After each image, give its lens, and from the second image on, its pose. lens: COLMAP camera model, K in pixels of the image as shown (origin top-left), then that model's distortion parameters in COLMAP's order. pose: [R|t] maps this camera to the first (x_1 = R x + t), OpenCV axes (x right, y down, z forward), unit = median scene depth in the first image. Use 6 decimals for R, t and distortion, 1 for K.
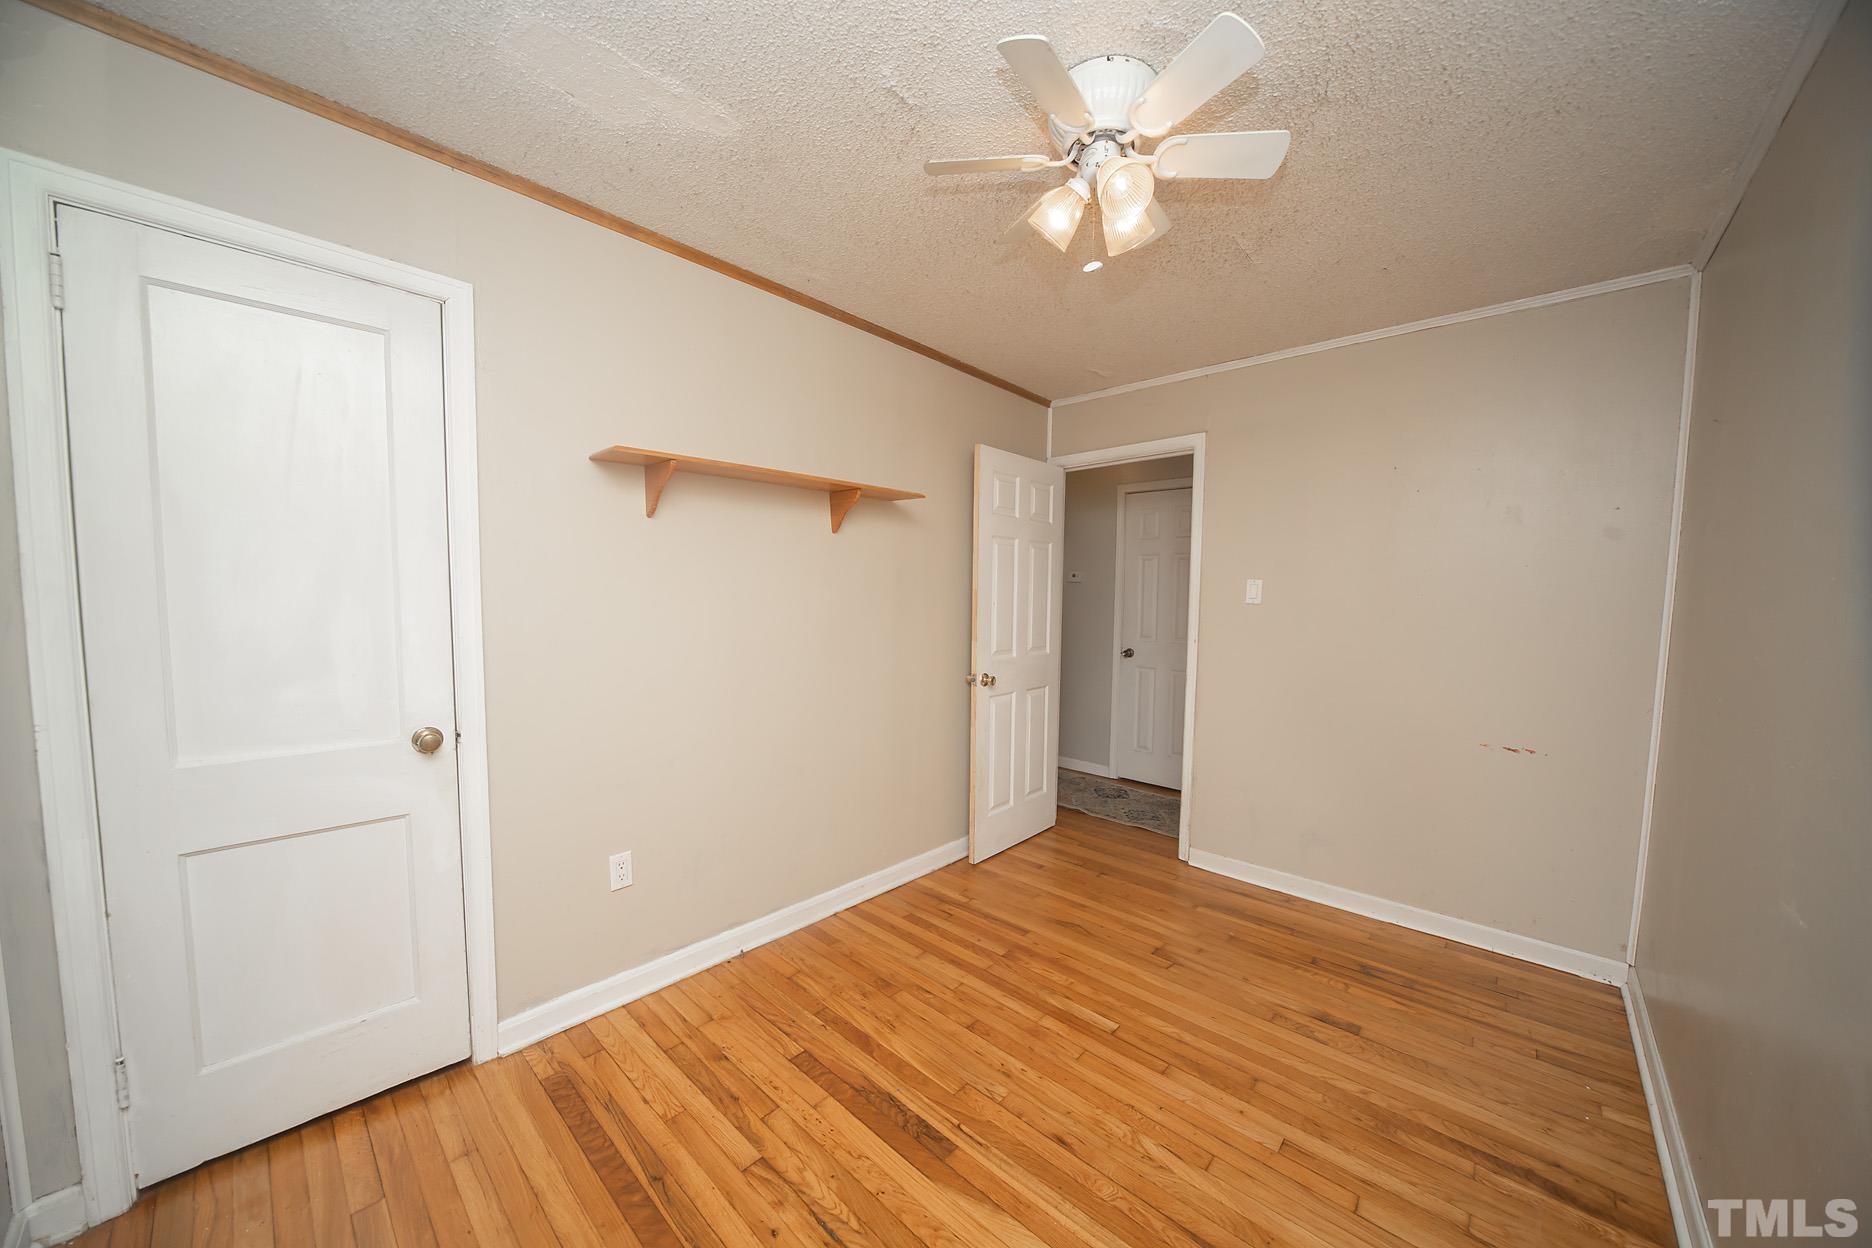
lens RADIAL K [[646.5, 0, 933.6], [0, 646.5, 639.2], [0, 0, 1]] dist [-0.011687, 0.000331]
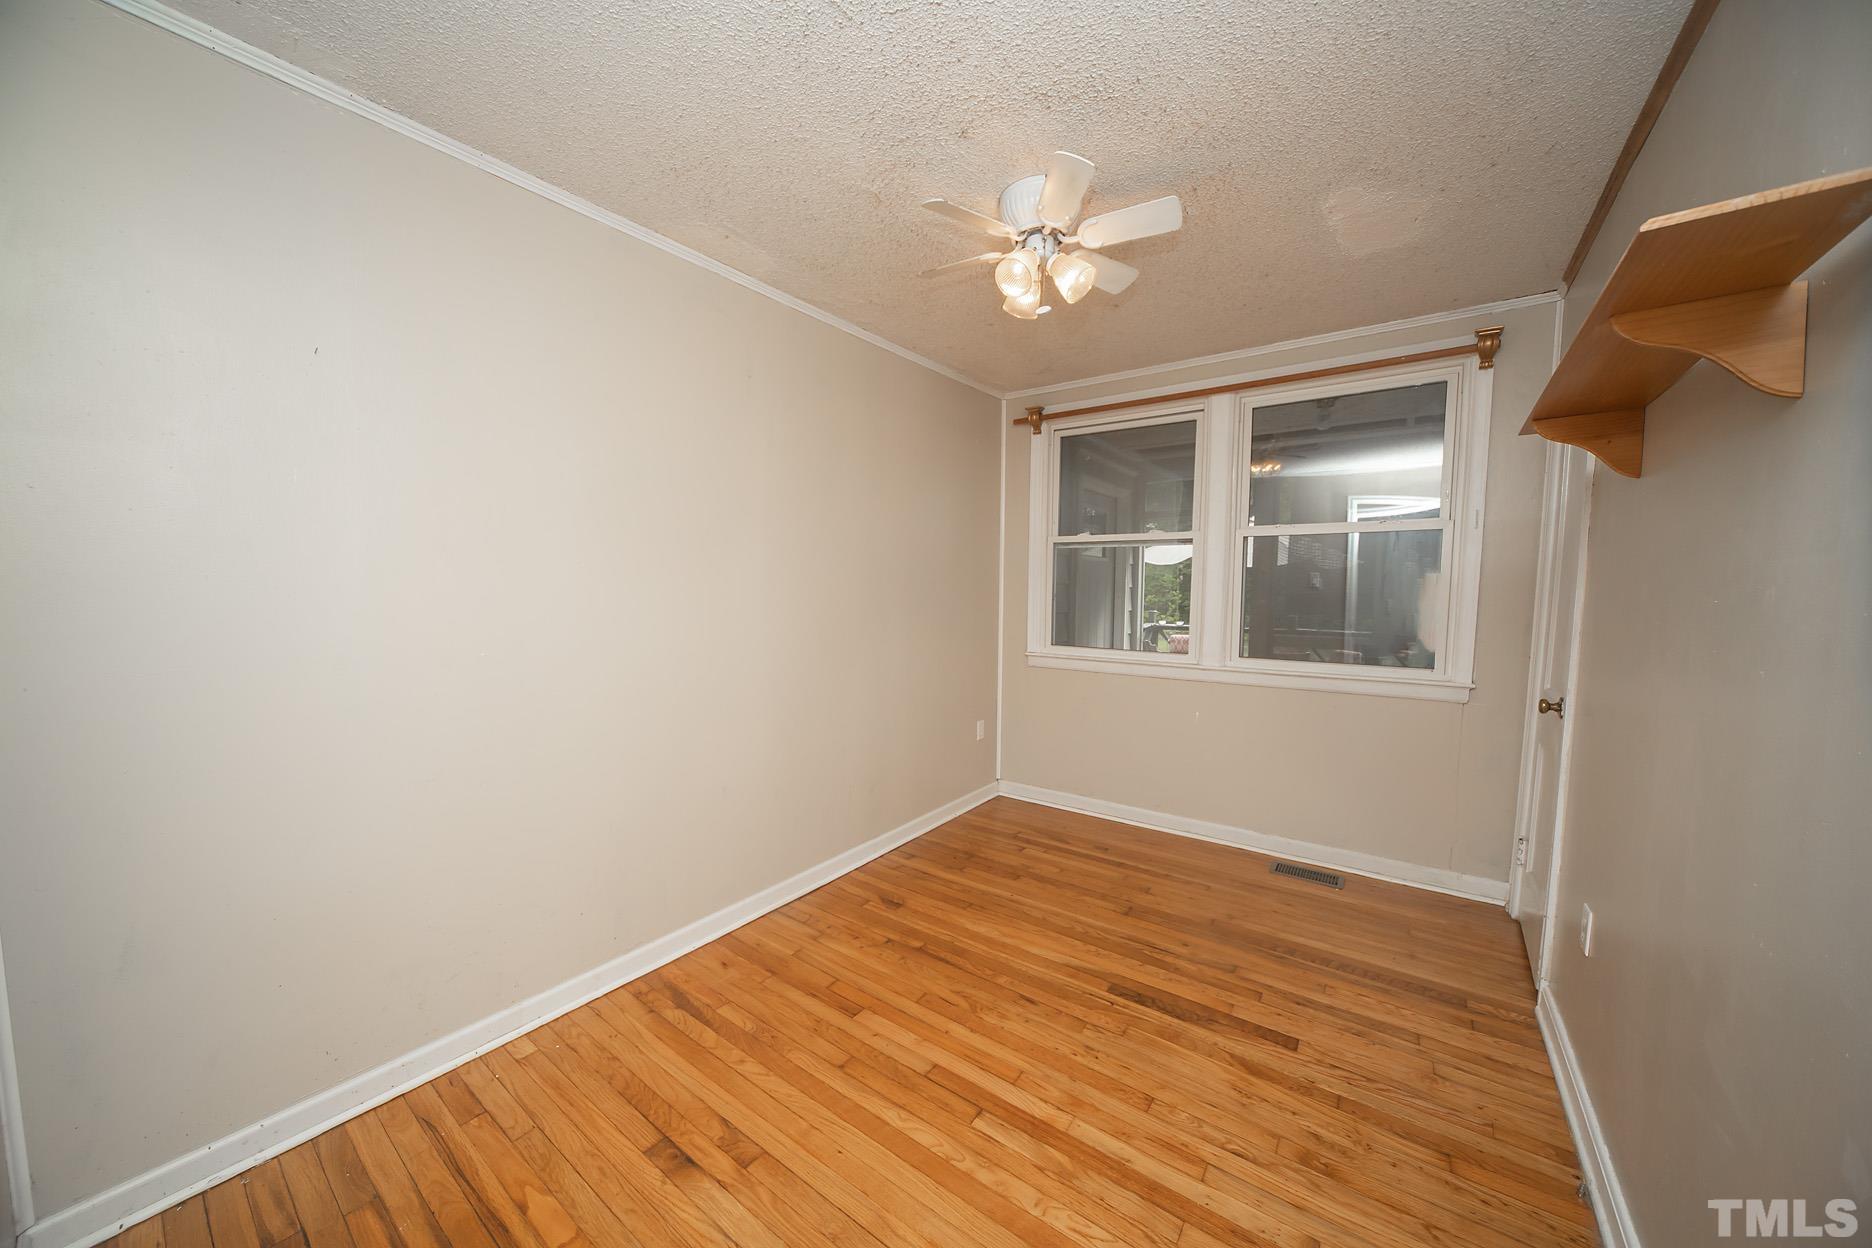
lens RADIAL K [[646.5, 0, 930.2], [0, 646.5, 627.6], [0, 0, 1]] dist [-0.011687, 0.000331]
pose [[-0.994142, -0.015863, -0.106909, 0.477619], [-0.030534, 0.990097, 0.137025, -0.113982], [0.103676, 0.139487, -0.984782, 1.859612]]
